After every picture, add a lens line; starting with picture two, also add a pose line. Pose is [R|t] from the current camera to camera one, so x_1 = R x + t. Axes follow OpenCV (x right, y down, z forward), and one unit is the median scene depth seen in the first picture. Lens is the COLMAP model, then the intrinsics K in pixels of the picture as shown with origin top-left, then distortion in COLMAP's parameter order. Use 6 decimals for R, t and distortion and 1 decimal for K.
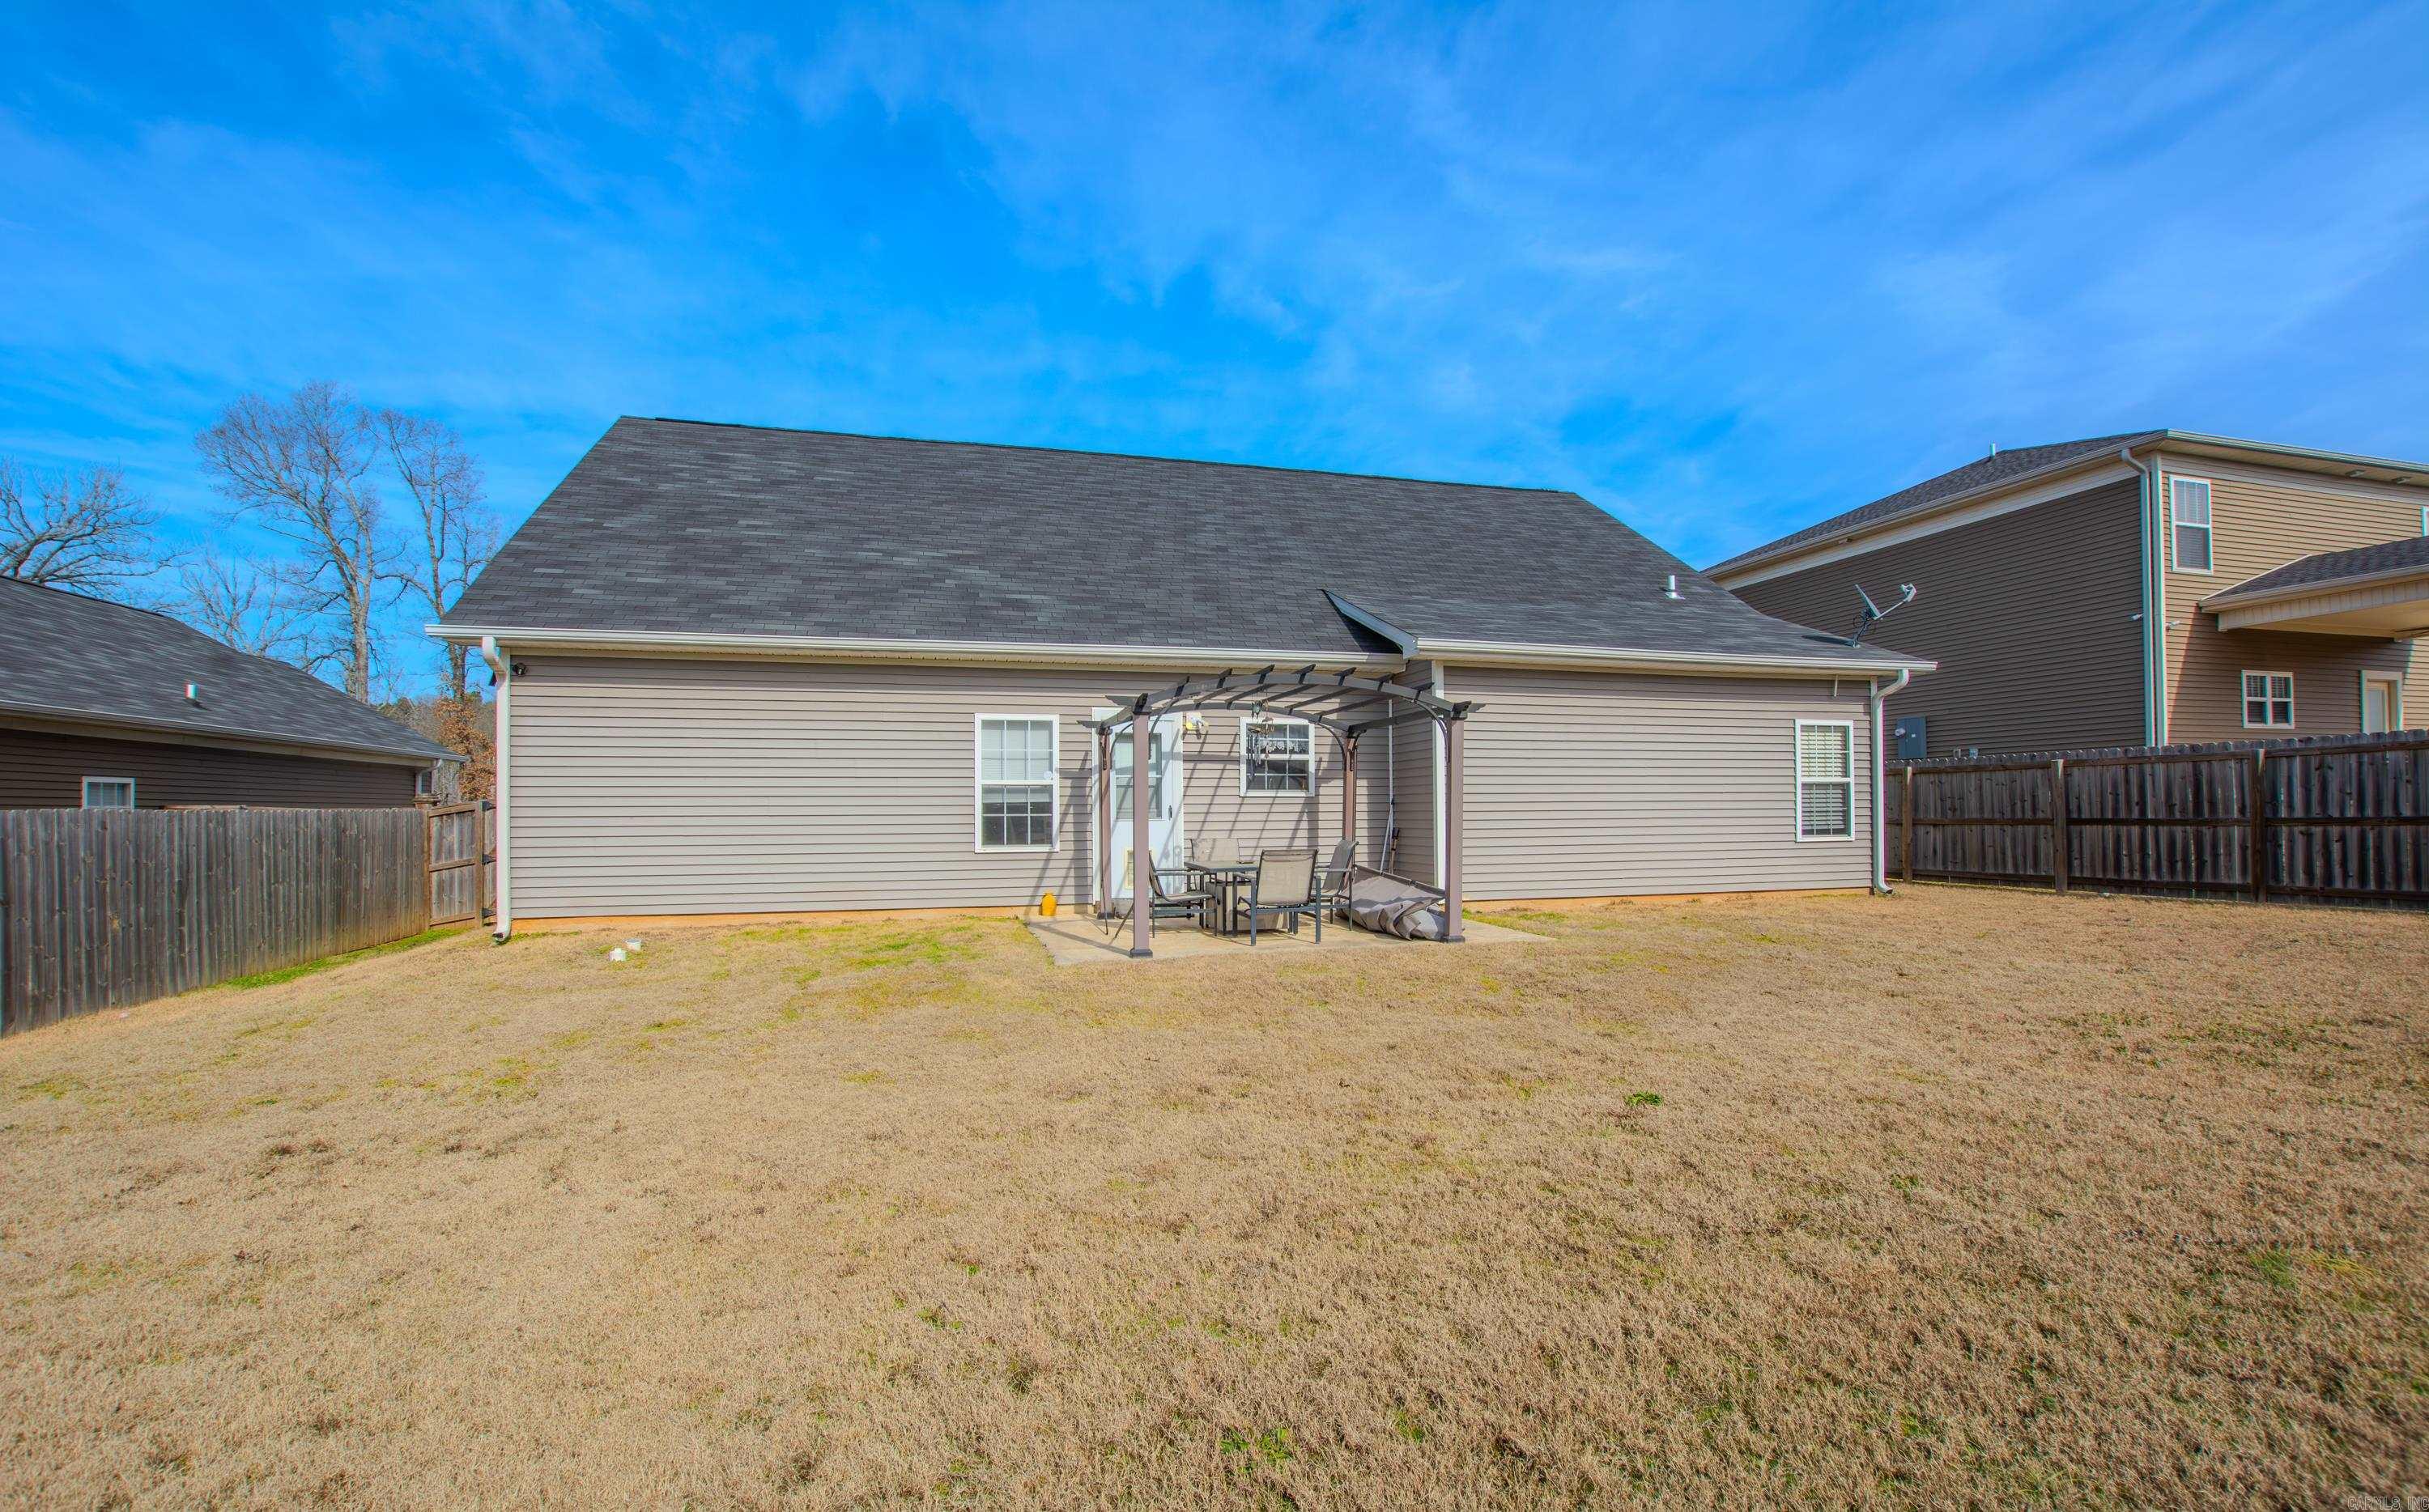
lens RADIAL K [[1083.6, 0, 1214.5], [0, 1083.6, 799.5], [0, 0, 1]] dist [-0.033007, 0.000298]
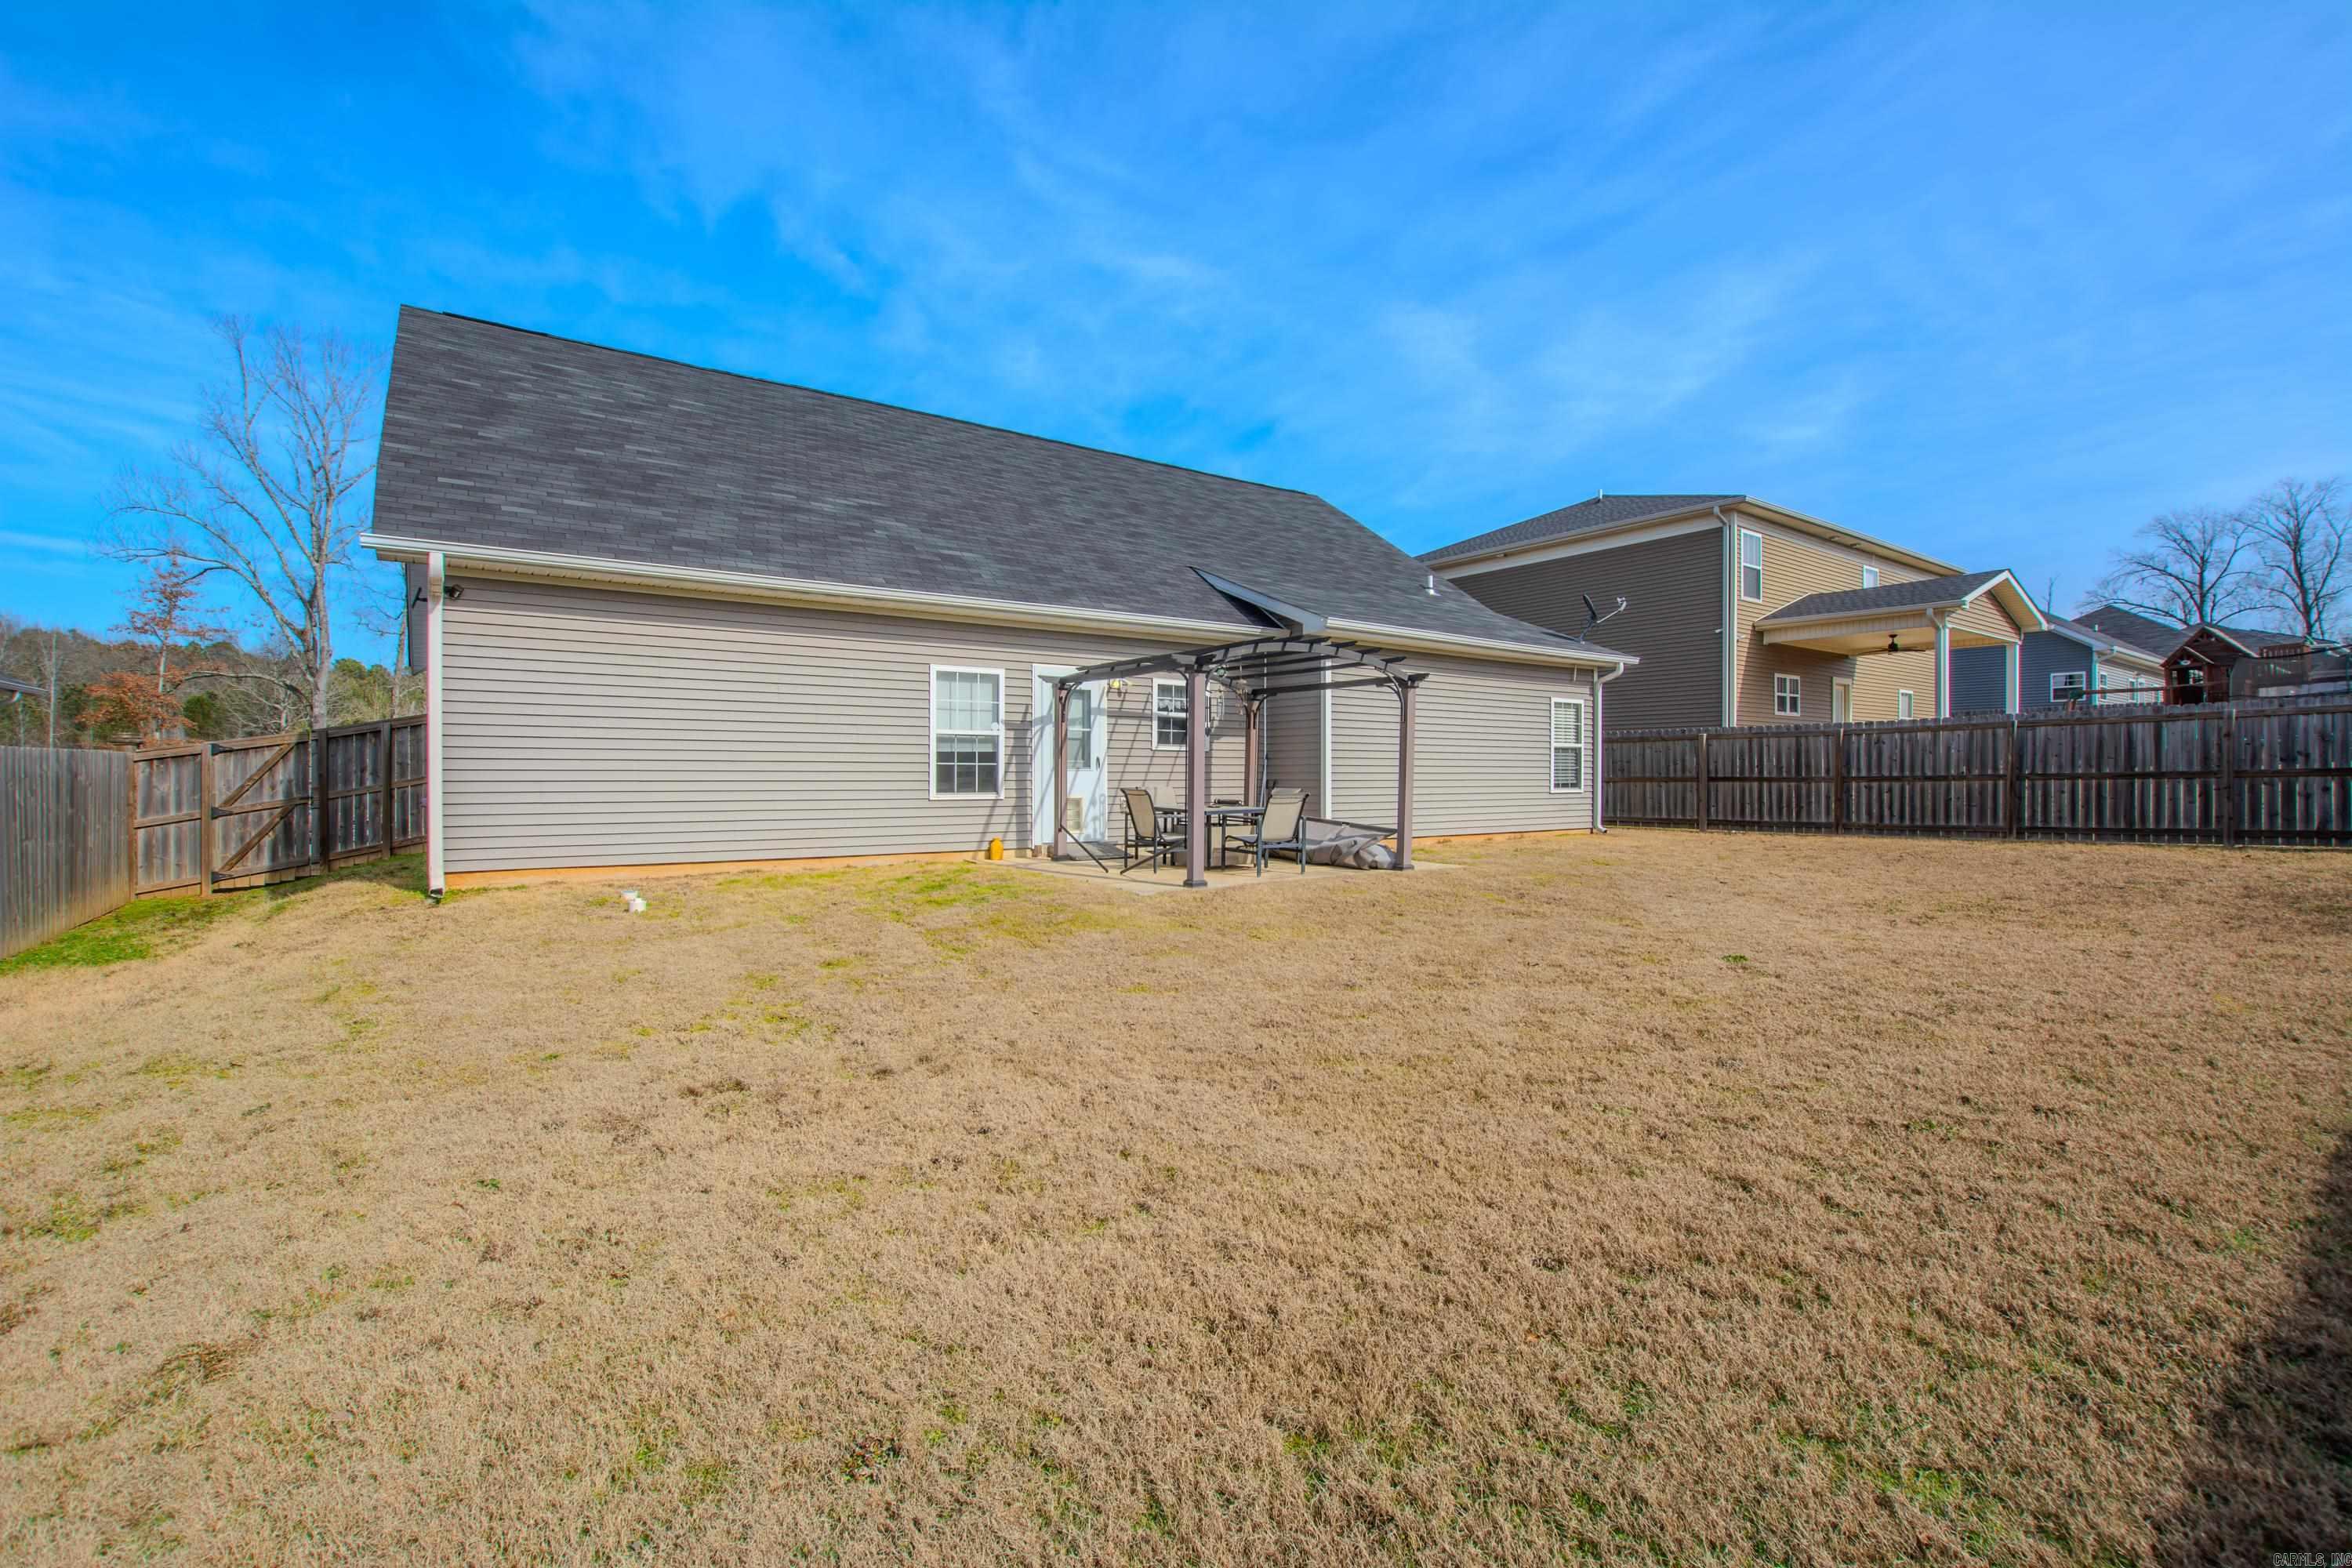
lens RADIAL K [[1046.6, 0, 1176.0], [0, 1046.6, 784.0], [0, 0, 1]] dist [-0.033608, -0.000060]
pose [[0.935926, 0.005312, 0.352156, -0.336359], [-0.012021, 0.999785, 0.016866, 0.013884], [-0.351991, -0.020019, 0.935789, -0.010954]]
